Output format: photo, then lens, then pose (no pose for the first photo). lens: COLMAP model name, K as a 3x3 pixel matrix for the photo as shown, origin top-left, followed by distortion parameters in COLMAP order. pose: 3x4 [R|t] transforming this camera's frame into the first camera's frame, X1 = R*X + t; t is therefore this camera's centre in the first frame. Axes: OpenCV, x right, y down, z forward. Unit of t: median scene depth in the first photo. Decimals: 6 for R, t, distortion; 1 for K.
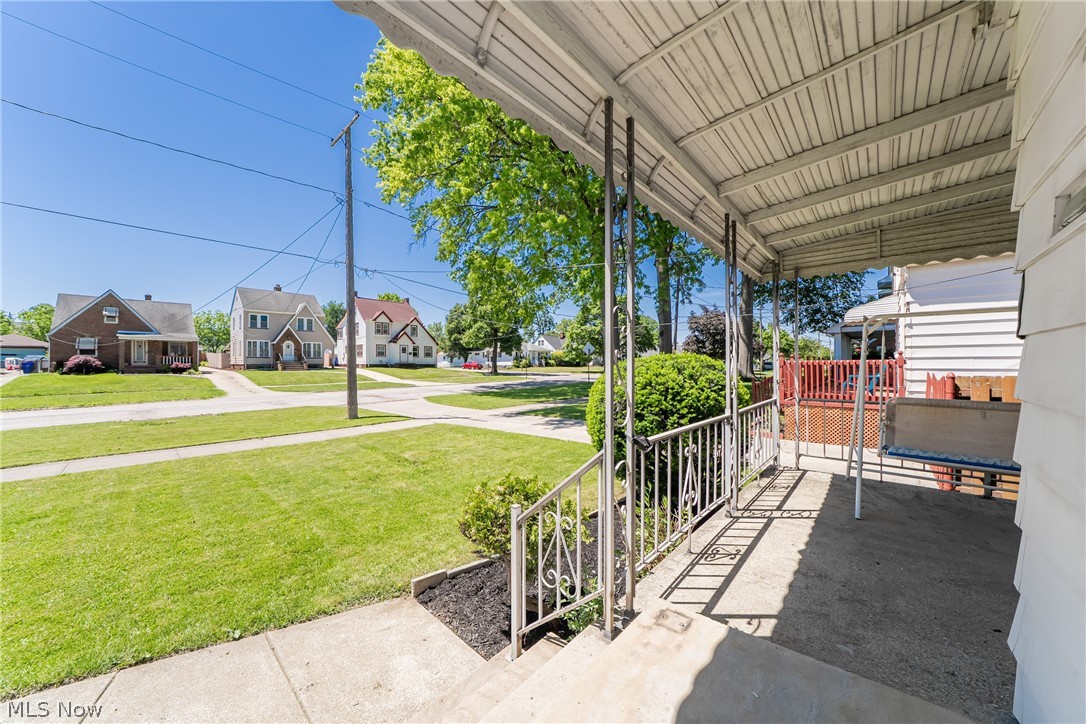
lens RADIAL K [[379.4, 0, 548.0], [0, 379.4, 364.4], [0, 0, 1]] dist [-0.015916, 0.000655]
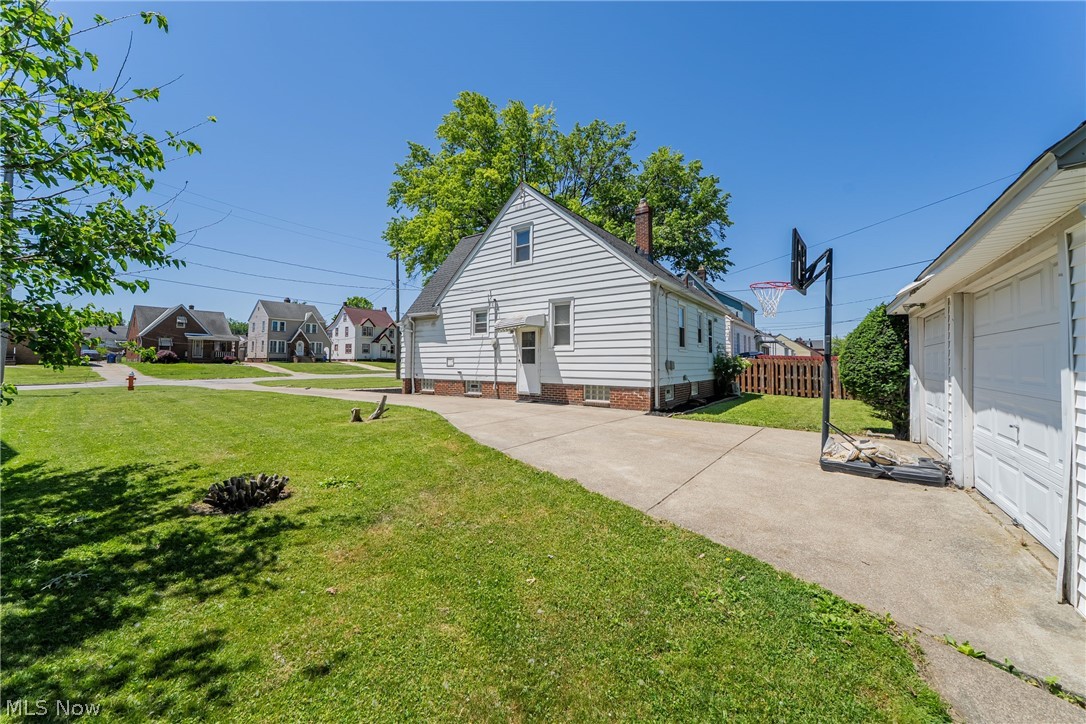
lens RADIAL K [[379.4, 0, 544.2], [0, 379.4, 356.9], [0, 0, 1]] dist [-0.015916, 0.000655]
pose [[0.995283, 0.005128, 0.096875, 0.051029], [-0.003291, 0.999812, -0.019115, 0.018681], [-0.096955, 0.018706, 0.995113, -0.440588]]
